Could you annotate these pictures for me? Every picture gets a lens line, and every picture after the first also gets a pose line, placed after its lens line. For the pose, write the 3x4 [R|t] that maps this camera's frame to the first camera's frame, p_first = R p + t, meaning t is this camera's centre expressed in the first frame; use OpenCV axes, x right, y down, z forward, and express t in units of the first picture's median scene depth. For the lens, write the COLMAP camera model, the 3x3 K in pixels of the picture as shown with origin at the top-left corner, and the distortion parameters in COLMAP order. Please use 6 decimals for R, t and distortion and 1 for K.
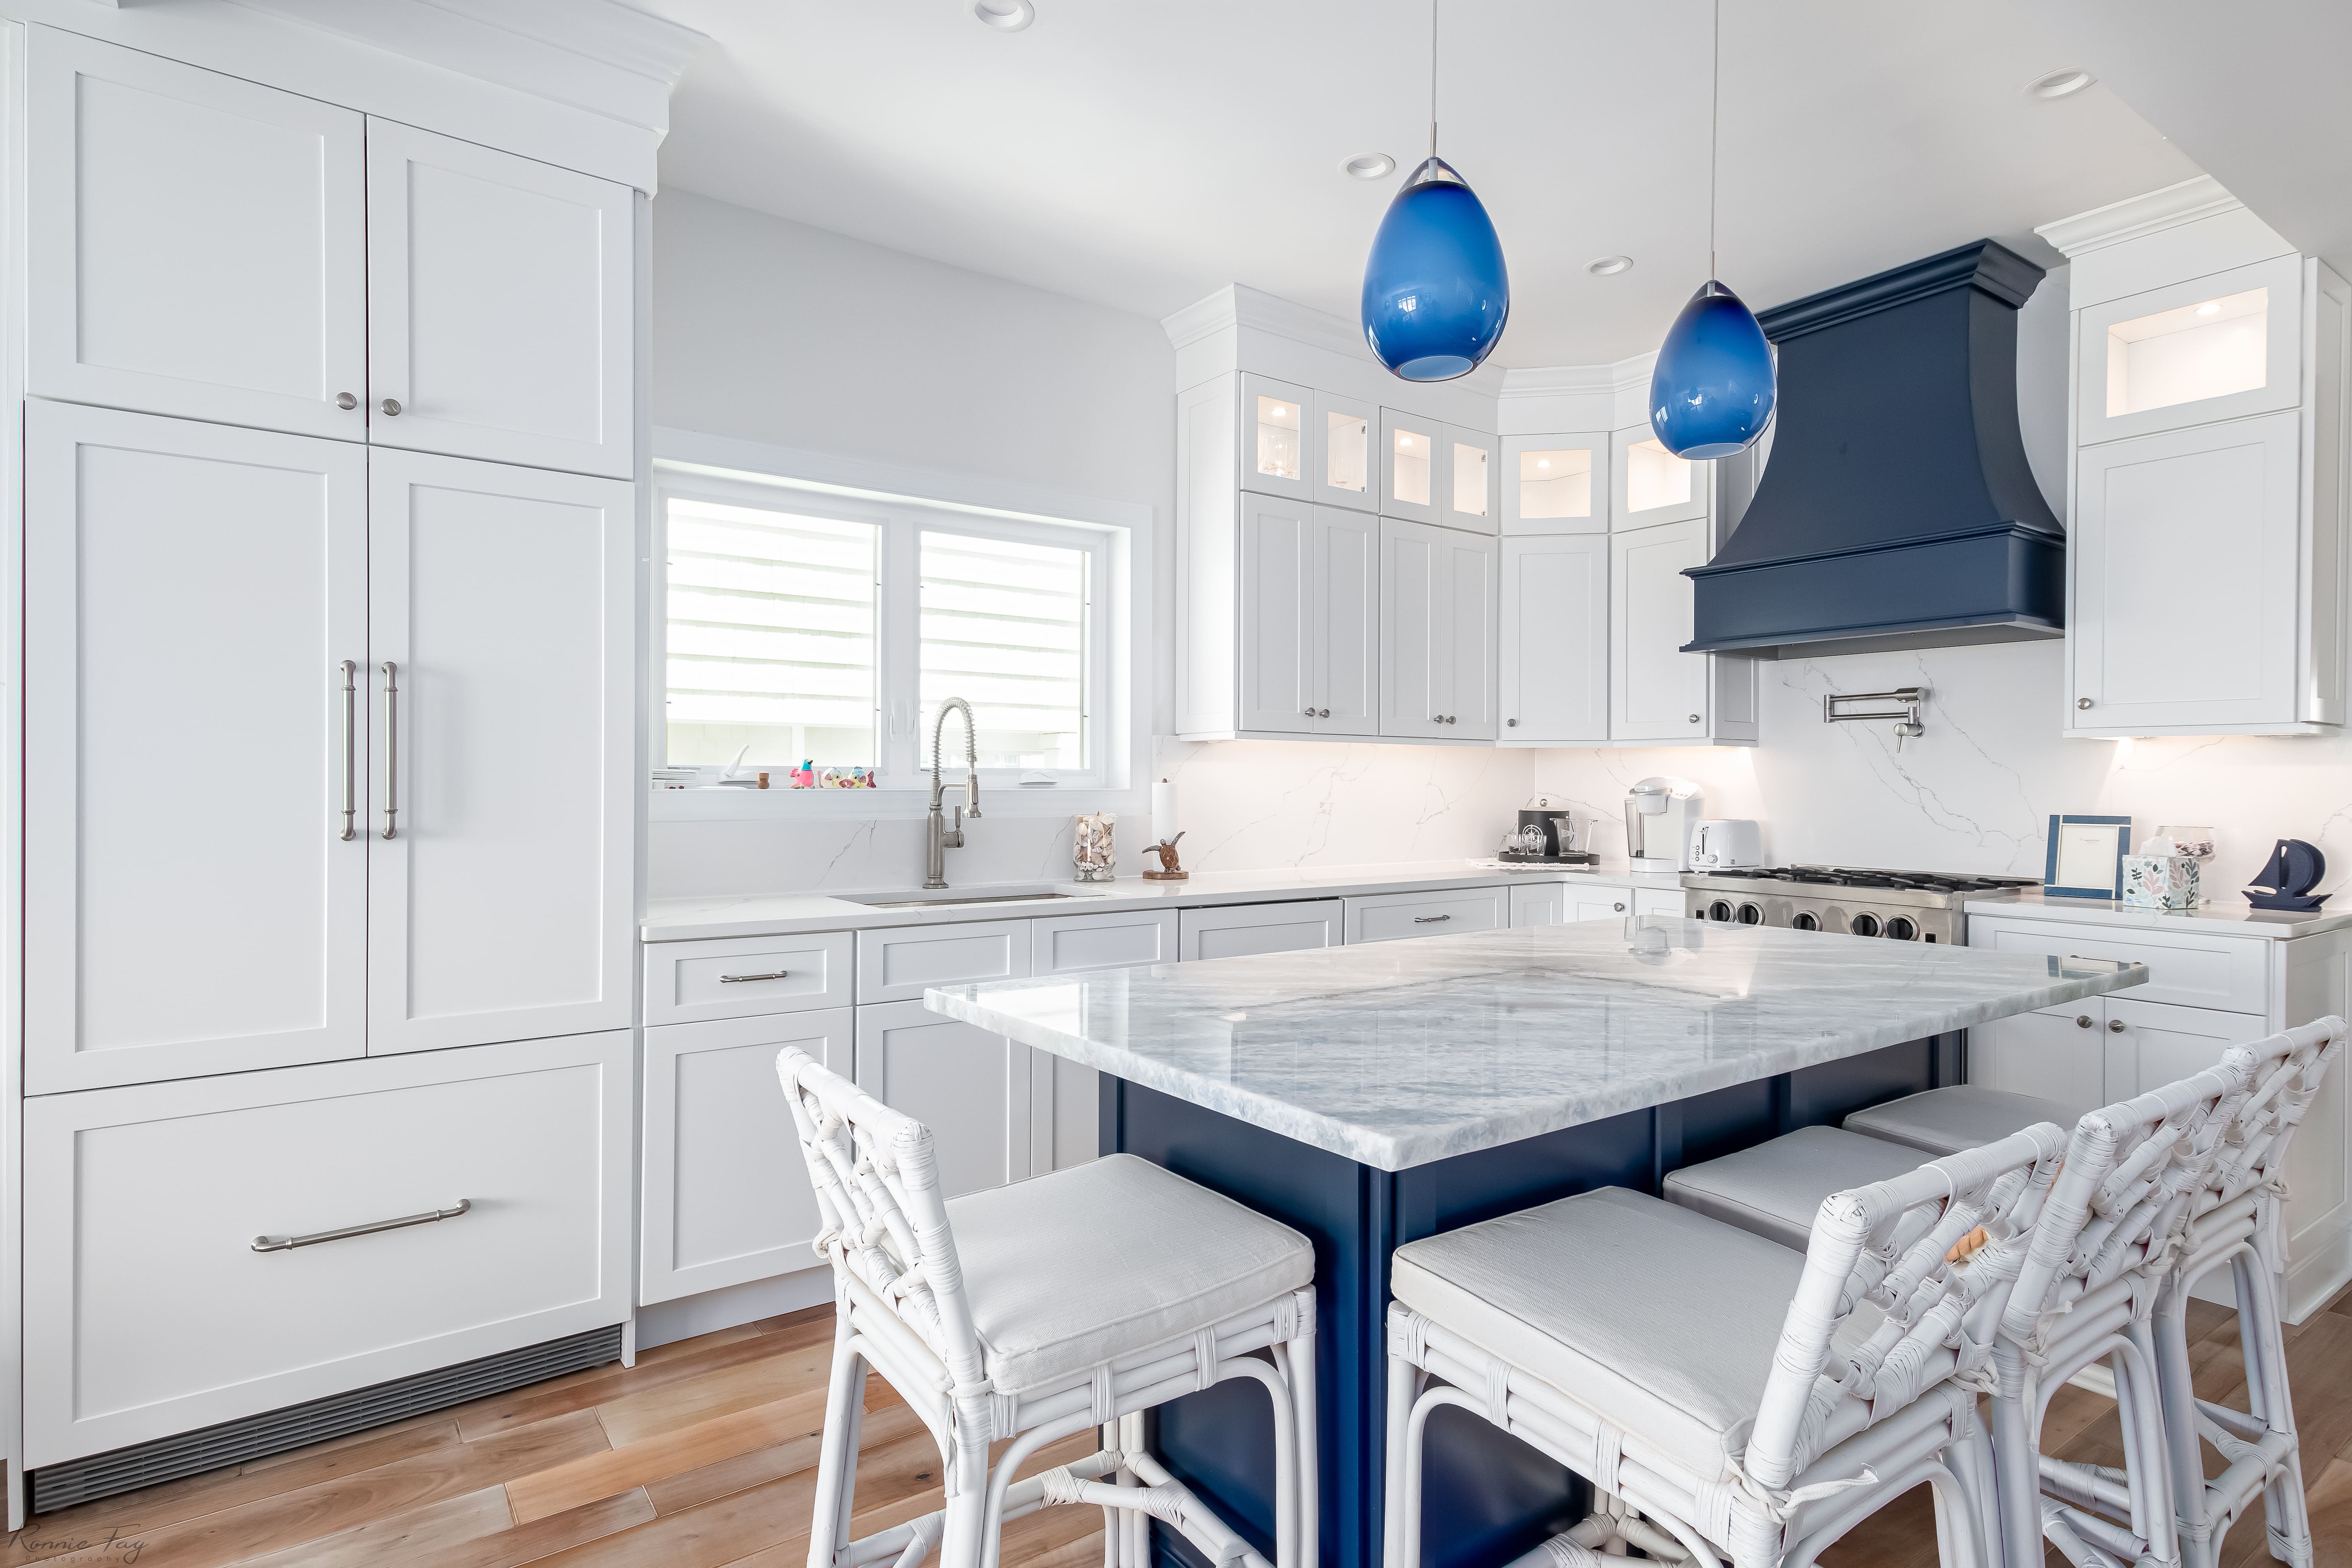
lens RADIAL K [[1201.3, 0, 1172.8], [0, 1201.3, 733.5], [0, 0, 1]] dist [0.017051, -0.000963]
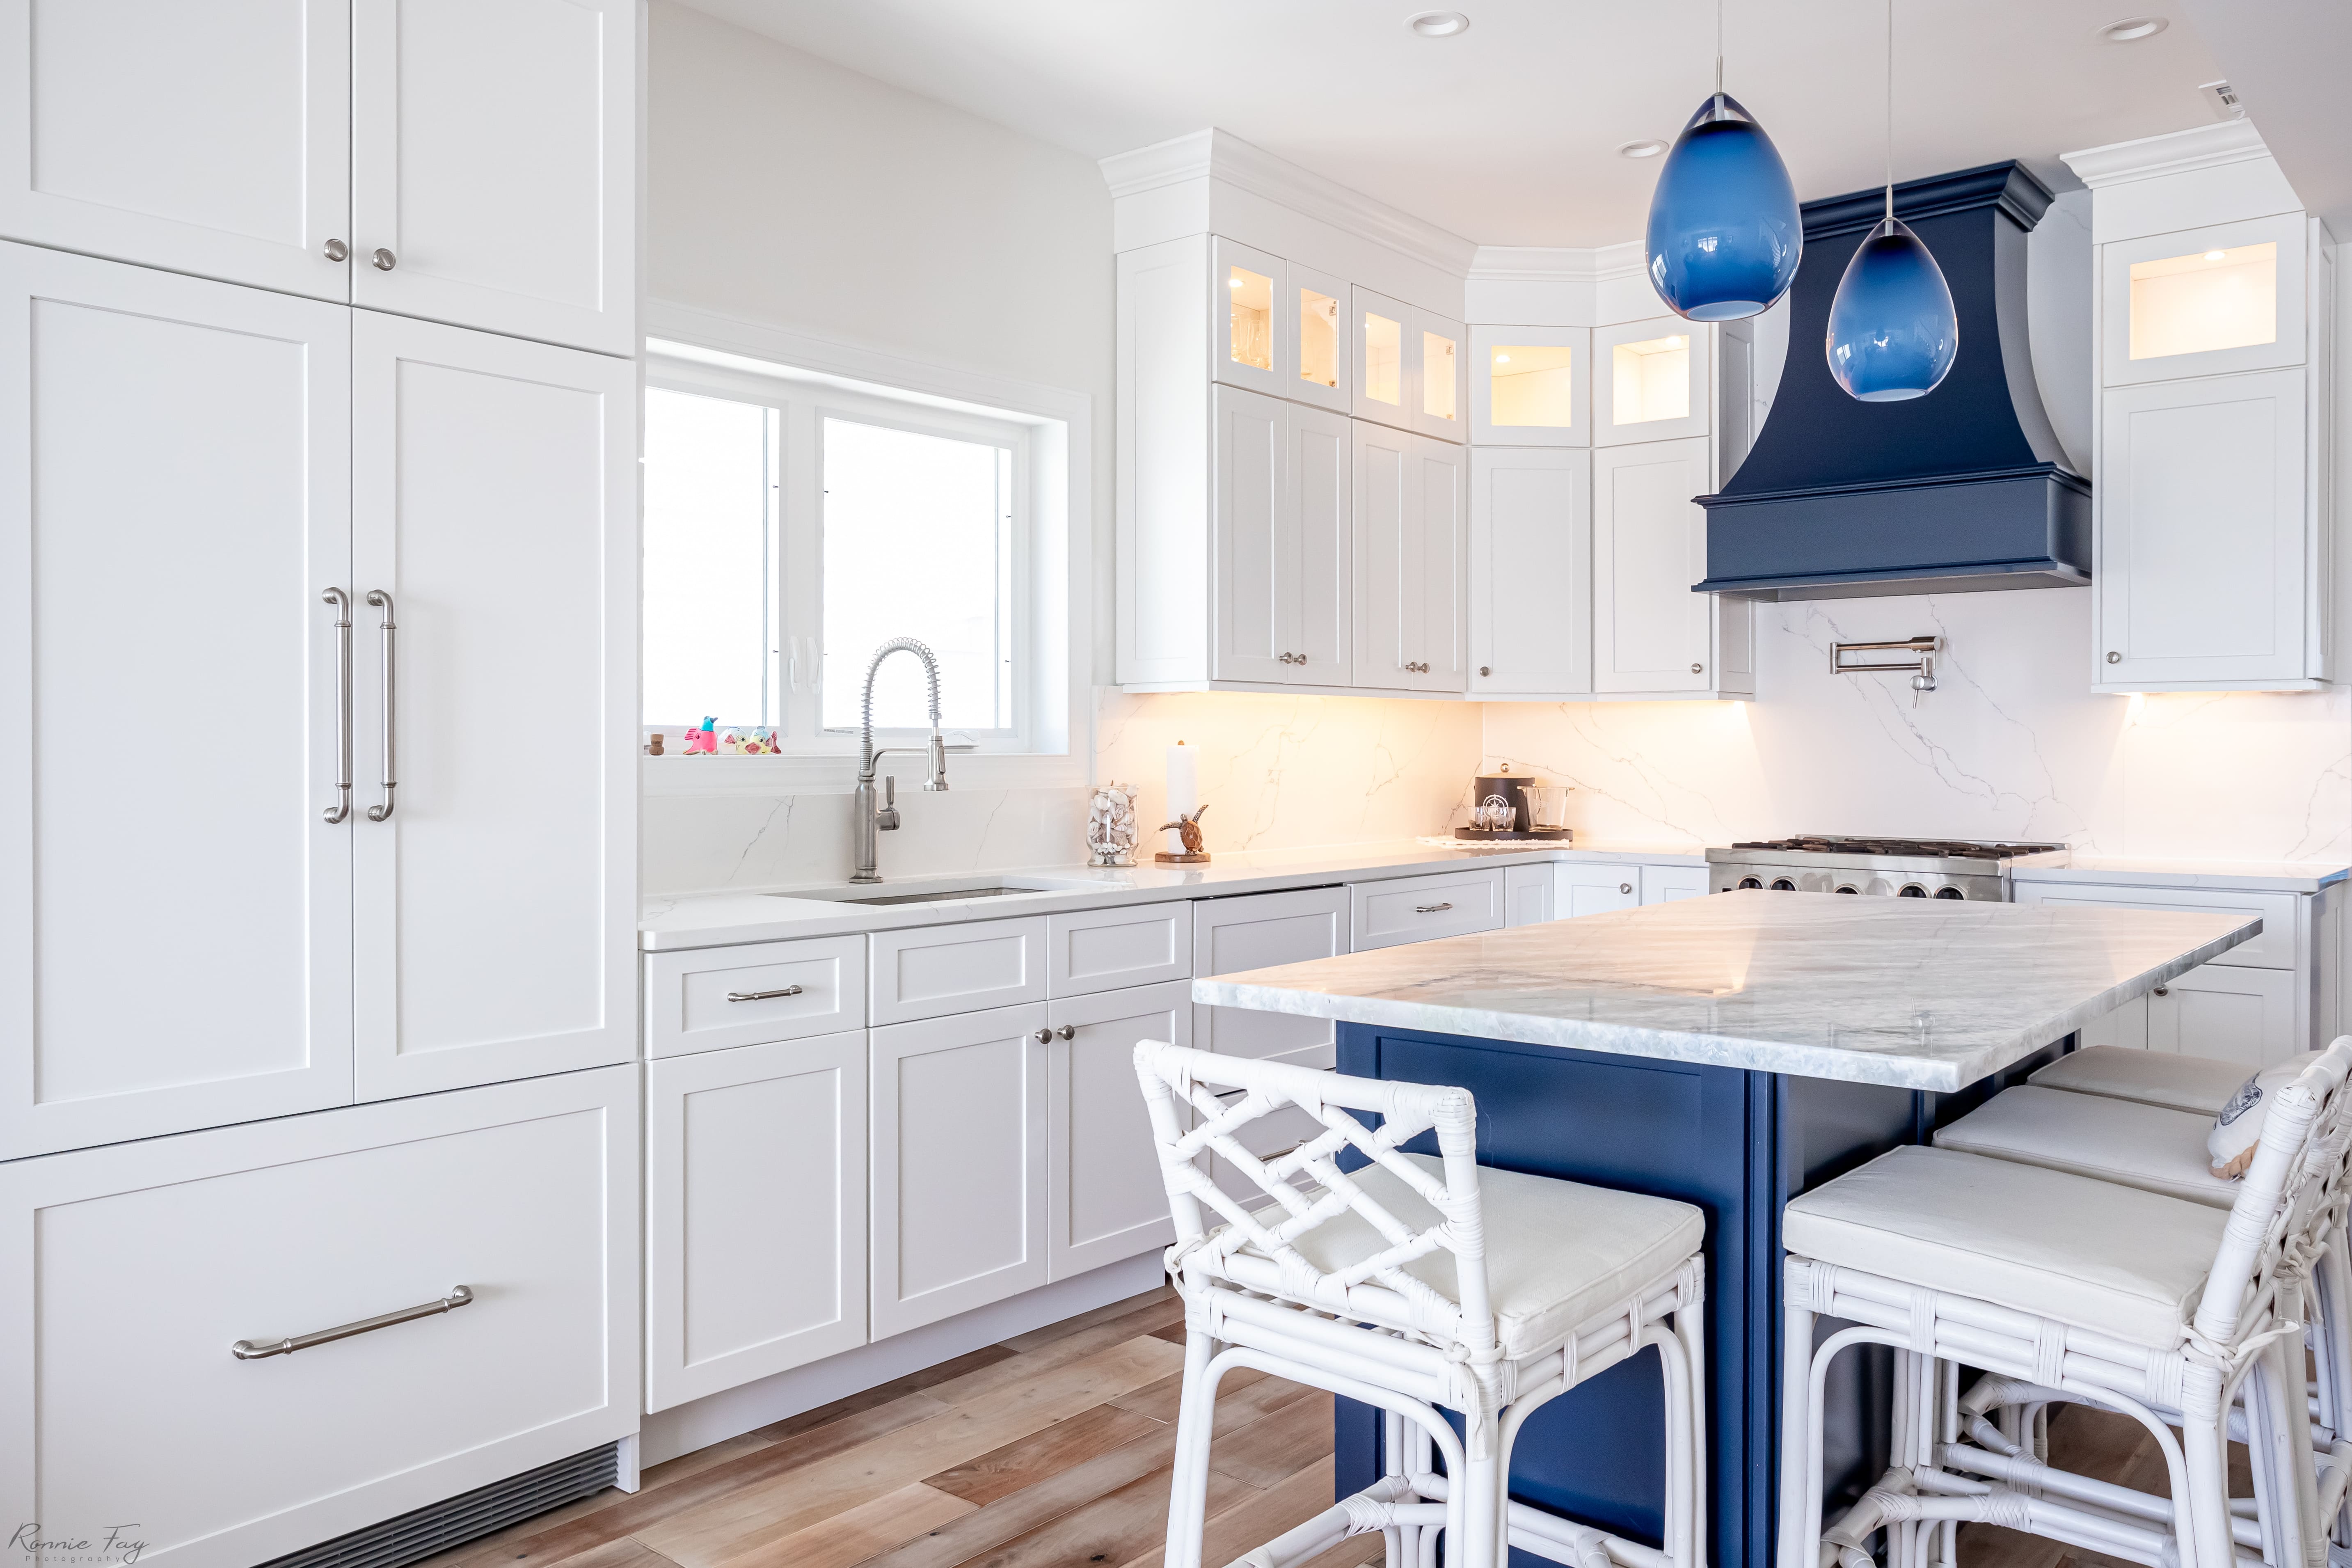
lens RADIAL K [[1701.5, 0, 1144.8], [0, 1701.5, 668.2], [0, 0, 1]] dist [-0.023198, 0.016579]
pose [[0.971538, 0.006815, 0.236786, -0.316285], [-0.005710, 0.999969, -0.005351, -0.004951], [-0.236815, 0.003847, 0.971547, -0.116962]]
